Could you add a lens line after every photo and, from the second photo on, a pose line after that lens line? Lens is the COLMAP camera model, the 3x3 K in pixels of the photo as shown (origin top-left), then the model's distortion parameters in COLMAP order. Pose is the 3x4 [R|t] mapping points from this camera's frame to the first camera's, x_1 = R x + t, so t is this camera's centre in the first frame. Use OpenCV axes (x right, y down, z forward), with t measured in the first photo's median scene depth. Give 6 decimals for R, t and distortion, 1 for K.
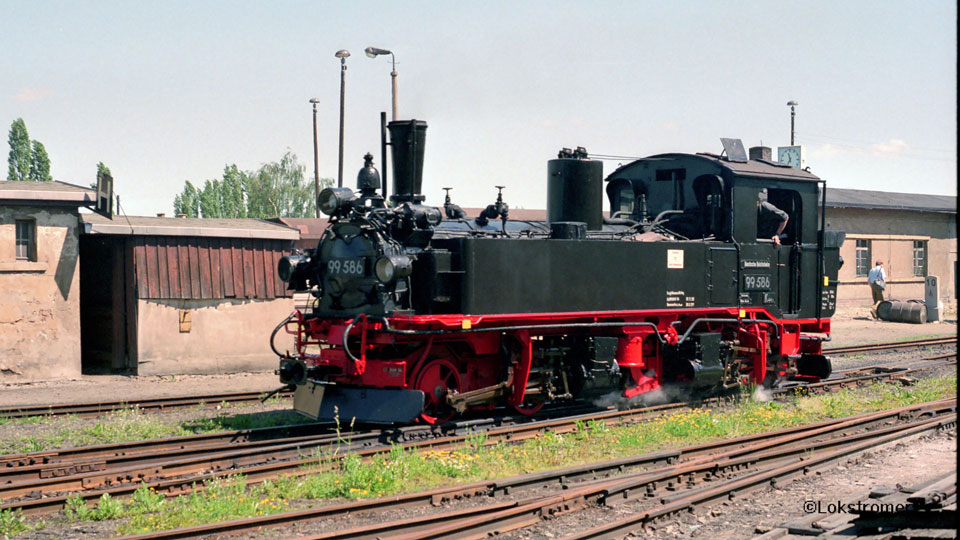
lens RADIAL K [[1420.5, 0, 480.0], [0, 1420.5, 270.0], [0, 0, 1]] dist [-0.174381, 0.000665]
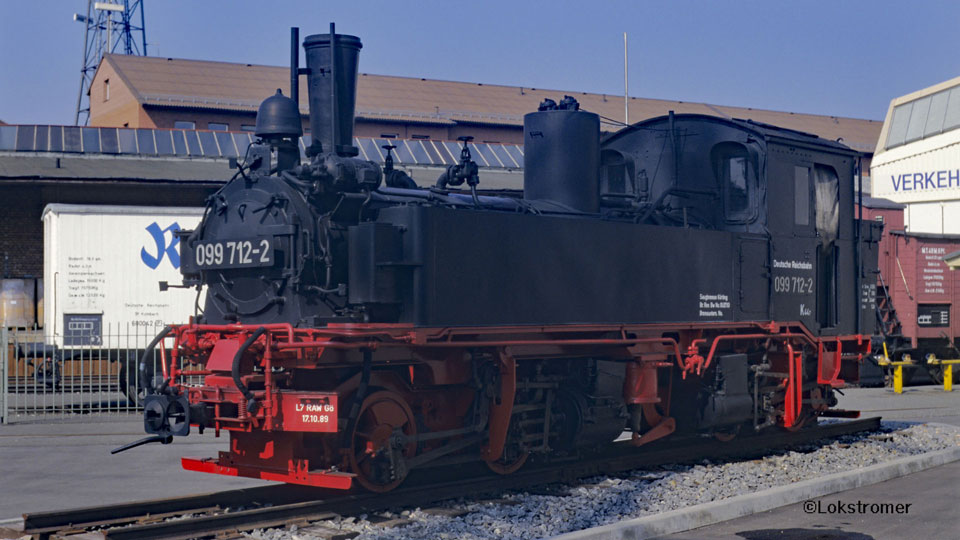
lens RADIAL K [[1420.5, 0, 480.0], [0, 1420.5, 270.0], [0, 0, 1]] dist [-0.174381, 0.000665]
pose [[0.997967, -0.000240, 0.063735, -0.021130], [0.001295, 0.999863, -0.016514, 0.013693], [-0.063722, 0.016563, 0.997830, 0.297042]]
